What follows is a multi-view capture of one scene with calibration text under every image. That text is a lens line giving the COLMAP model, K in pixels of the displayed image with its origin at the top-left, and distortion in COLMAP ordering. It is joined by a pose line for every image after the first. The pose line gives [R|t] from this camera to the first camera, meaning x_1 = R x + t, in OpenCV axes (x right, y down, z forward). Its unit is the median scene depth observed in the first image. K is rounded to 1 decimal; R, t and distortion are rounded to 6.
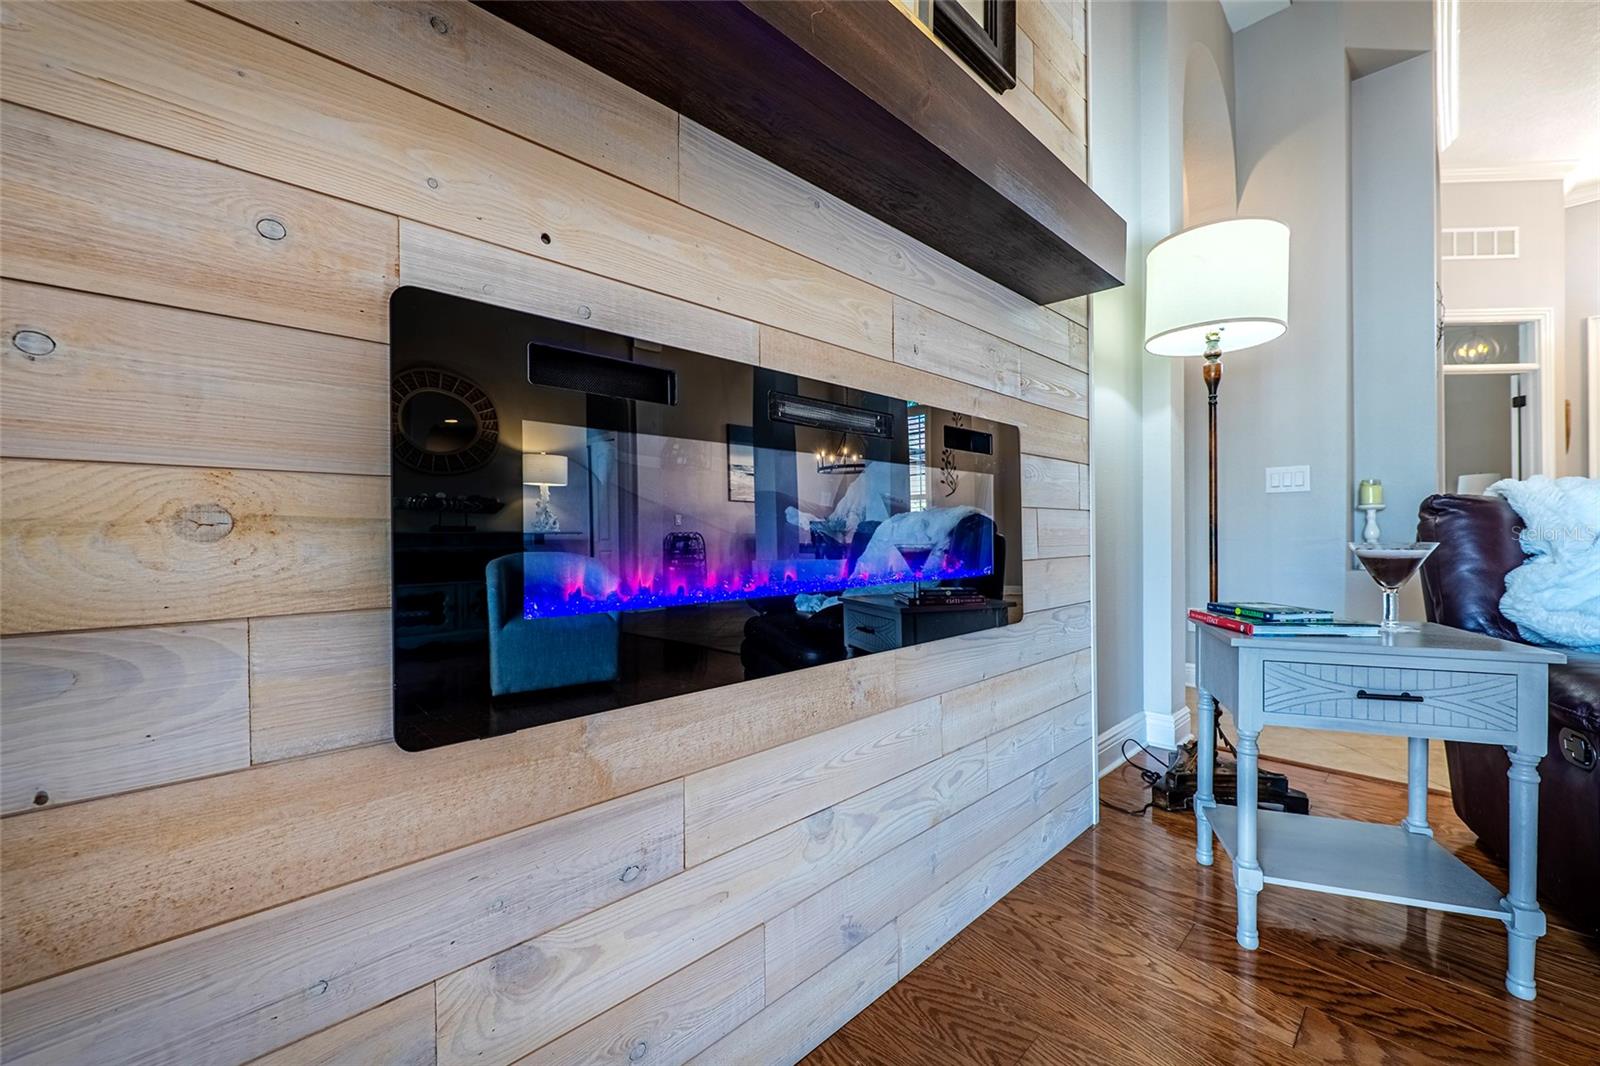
lens RADIAL K [[630.7, 0, 800.0], [0, 630.7, 533.0], [0, 0, 1]] dist [-0.001804, -0.000384]
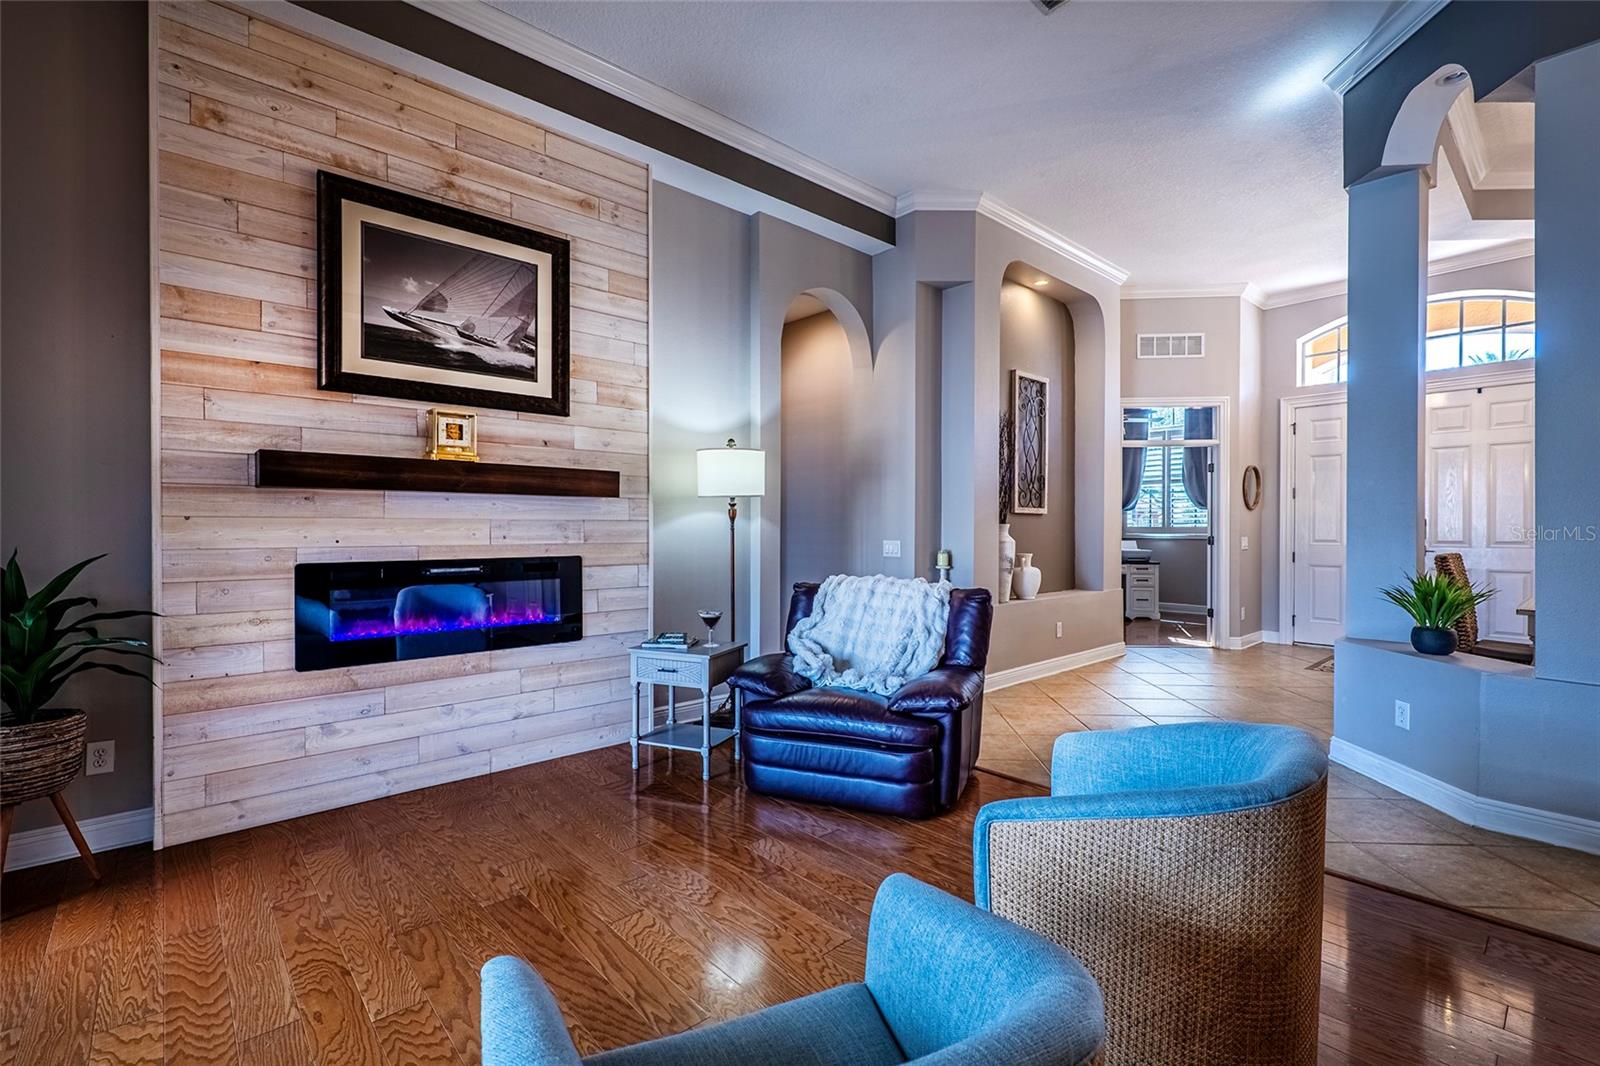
lens RADIAL K [[696.8, 0, 800.0], [0, 696.8, 533.0], [0, 0, 1]] dist [0.000097, -0.000097]
pose [[0.999197, 0.005054, -0.039756, 1.714659], [-0.004890, 0.999979, 0.004235, -0.367116], [0.039777, -0.004038, 0.999200, -2.077443]]
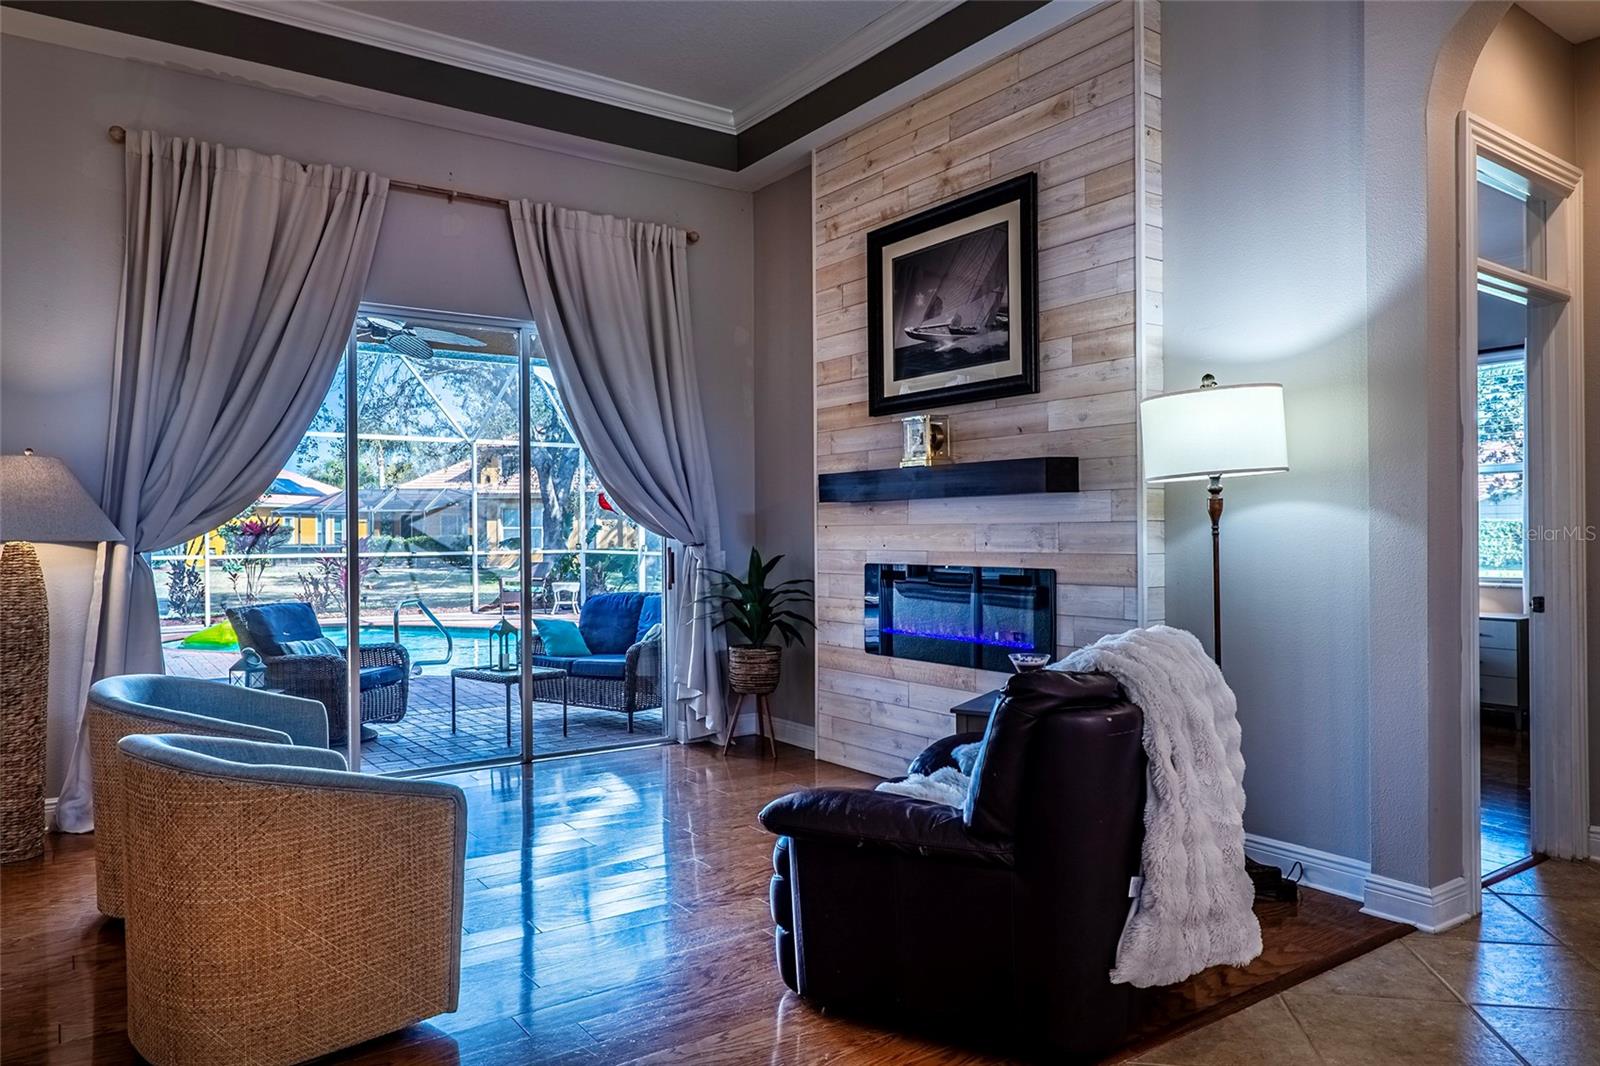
lens RADIAL K [[1055.4, 0, 800.0], [0, 1055.4, 533.0], [0, 0, 1]] dist [-0.000821, 0.000118]
pose [[-0.148041, 0.003701, -0.988974, 4.643621], [0.001958, 0.999992, 0.003449, -0.388013], [0.988979, -0.001425, -0.148047, 1.004749]]
